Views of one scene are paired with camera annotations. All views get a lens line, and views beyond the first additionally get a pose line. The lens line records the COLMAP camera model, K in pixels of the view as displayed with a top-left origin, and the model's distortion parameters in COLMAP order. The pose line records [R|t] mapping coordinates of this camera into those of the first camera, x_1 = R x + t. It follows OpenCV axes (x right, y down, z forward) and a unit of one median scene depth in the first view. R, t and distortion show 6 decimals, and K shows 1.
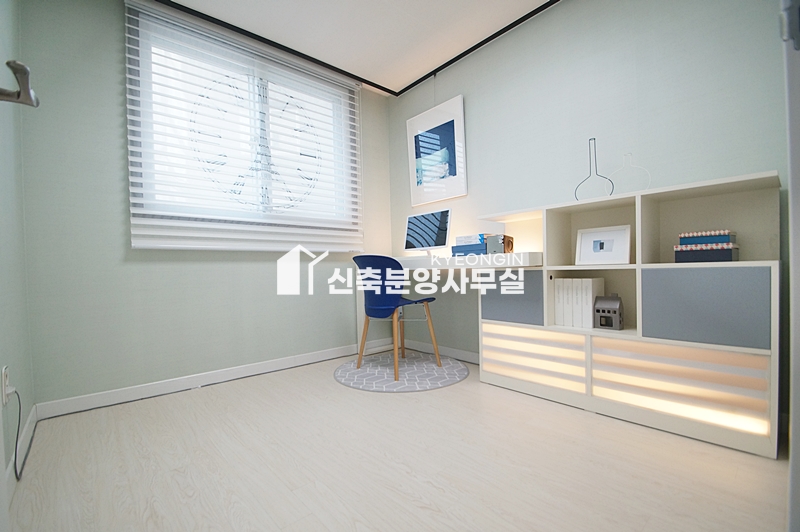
lens RADIAL K [[359.2, 0, 398.2], [0, 359.2, 277.3], [0, 0, 1]] dist [-0.021931, -0.000209]
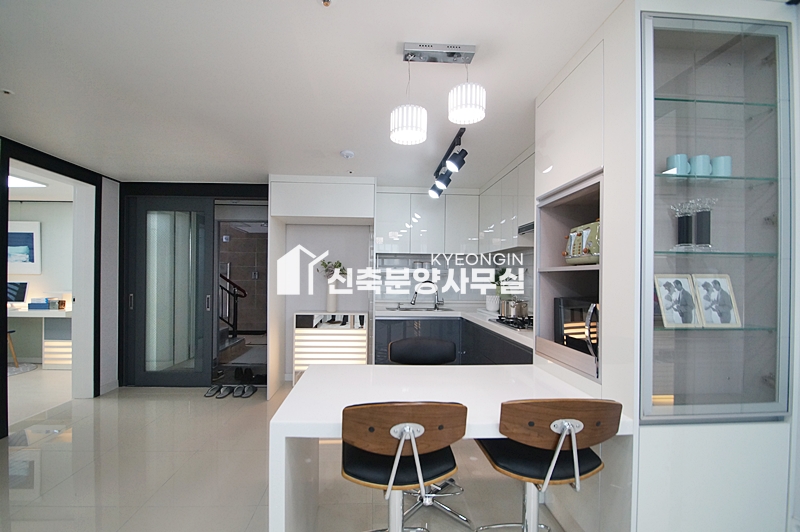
lens RADIAL K [[359.2, 0, 398.2], [0, 359.2, 277.3], [0, 0, 1]] dist [-0.021931, -0.000209]
pose [[0.614252, 0.030007, 0.788539, -0.109913], [-0.006773, 0.999440, -0.032756, -0.170007], [-0.789081, 0.014780, 0.614111, -1.640594]]
